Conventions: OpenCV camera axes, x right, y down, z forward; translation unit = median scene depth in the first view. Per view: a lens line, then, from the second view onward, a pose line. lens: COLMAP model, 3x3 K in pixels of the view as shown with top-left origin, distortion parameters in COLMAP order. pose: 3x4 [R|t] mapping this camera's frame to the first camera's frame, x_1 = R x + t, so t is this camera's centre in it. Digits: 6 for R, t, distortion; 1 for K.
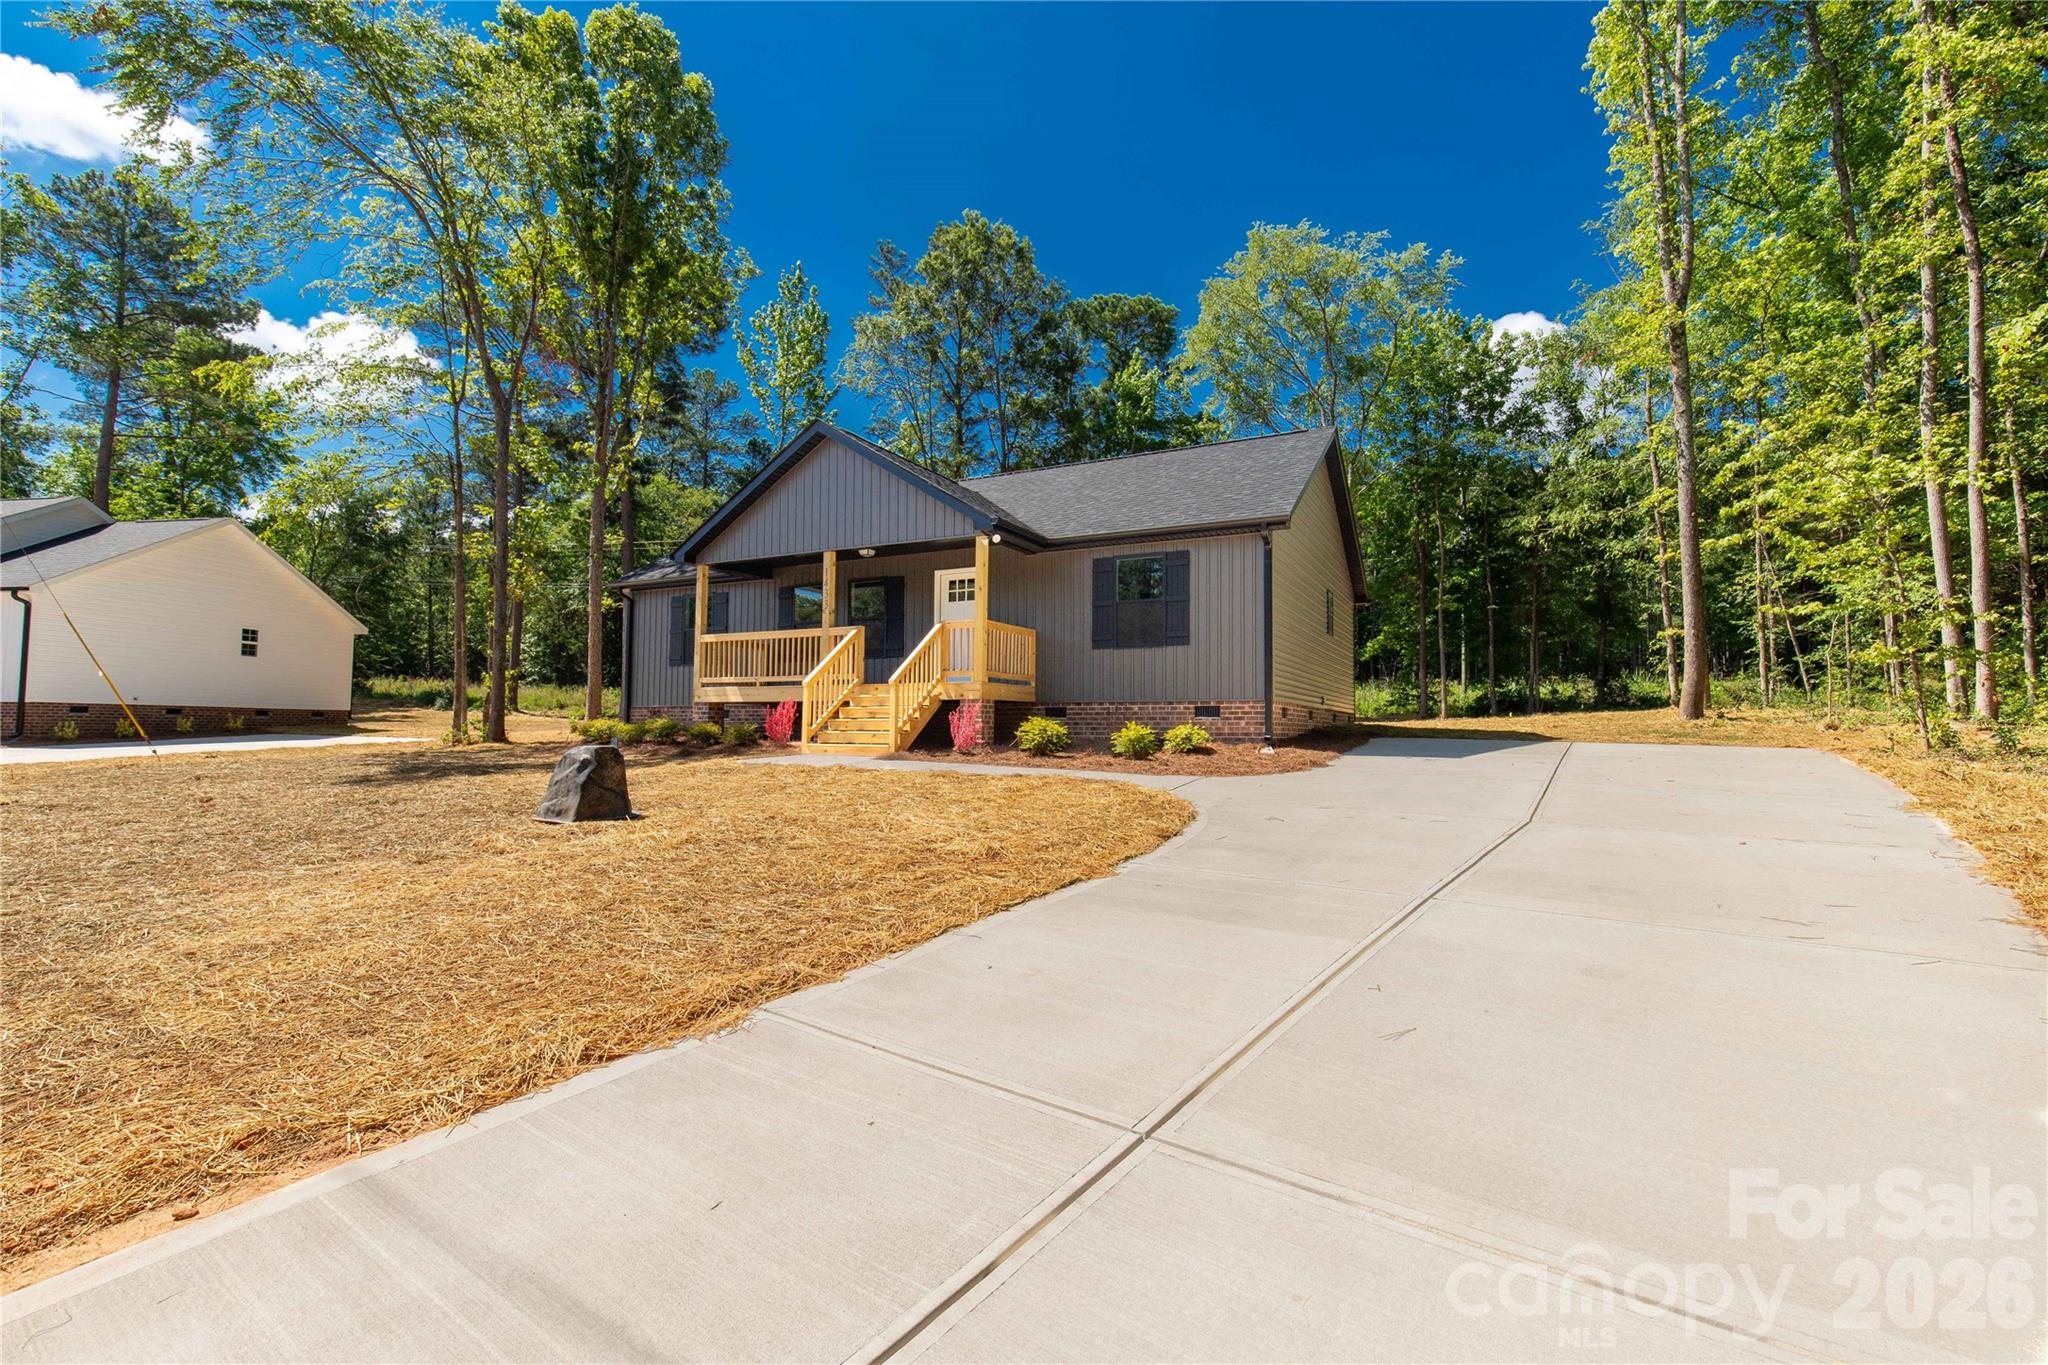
lens RADIAL K [[924.7, 0, 1019.9], [0, 924.7, 687.3], [0, 0, 1]] dist [0.004493, -0.000347]
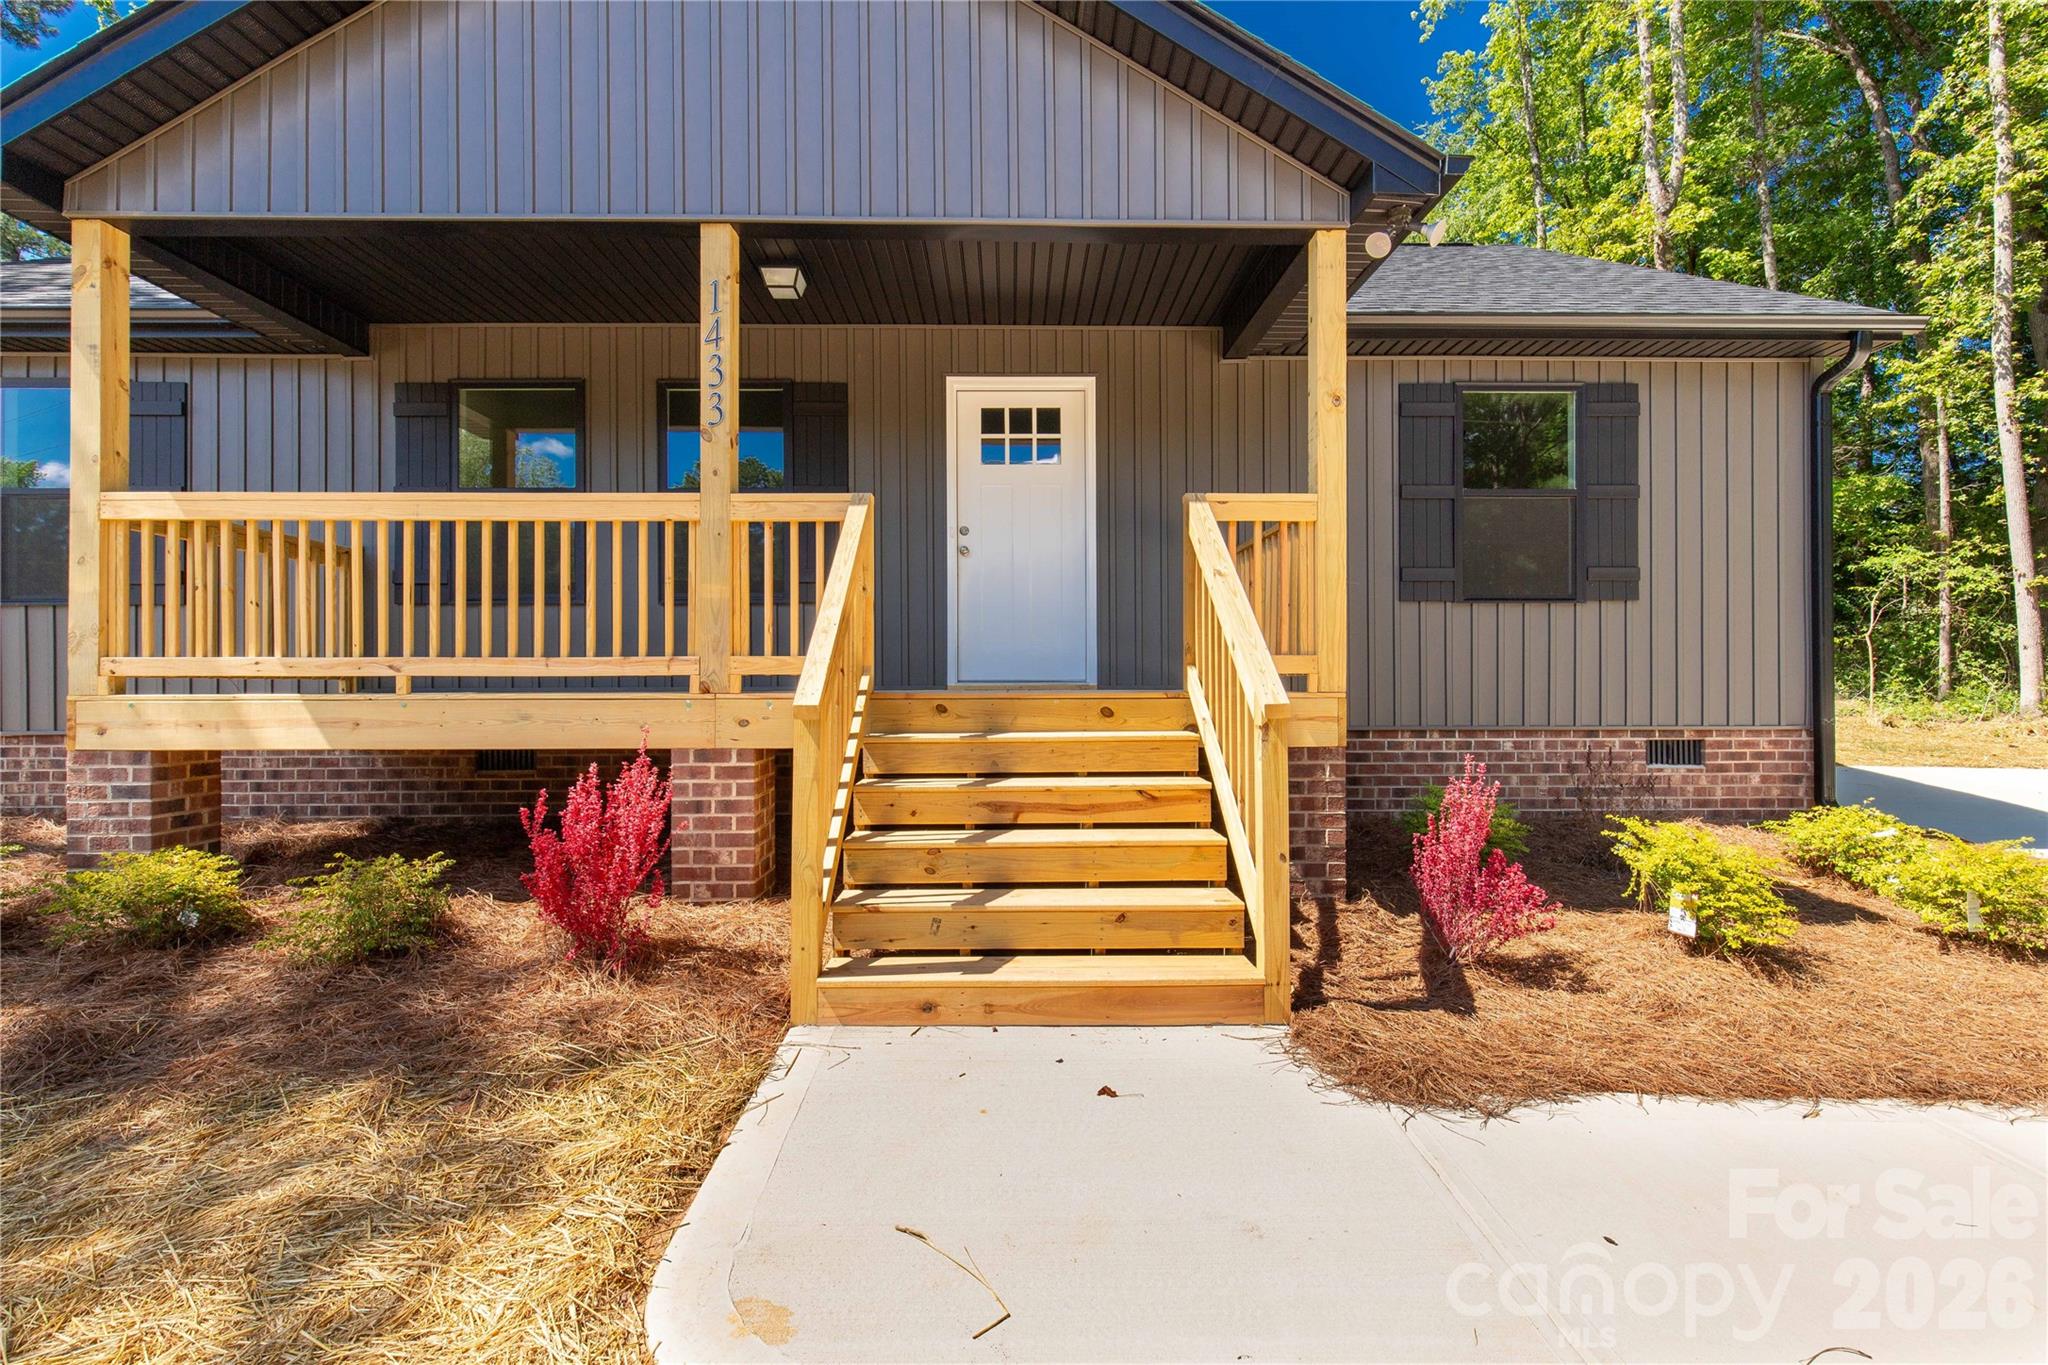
lens RADIAL K [[924.7, 0, 1019.9], [0, 924.7, 687.3], [0, 0, 1]] dist [0.004493, -0.000347]
pose [[0.878233, -0.007360, 0.478176, -0.250451], [-0.015062, 0.998960, 0.043038, -0.017033], [-0.477996, -0.045000, 0.877209, 0.663564]]
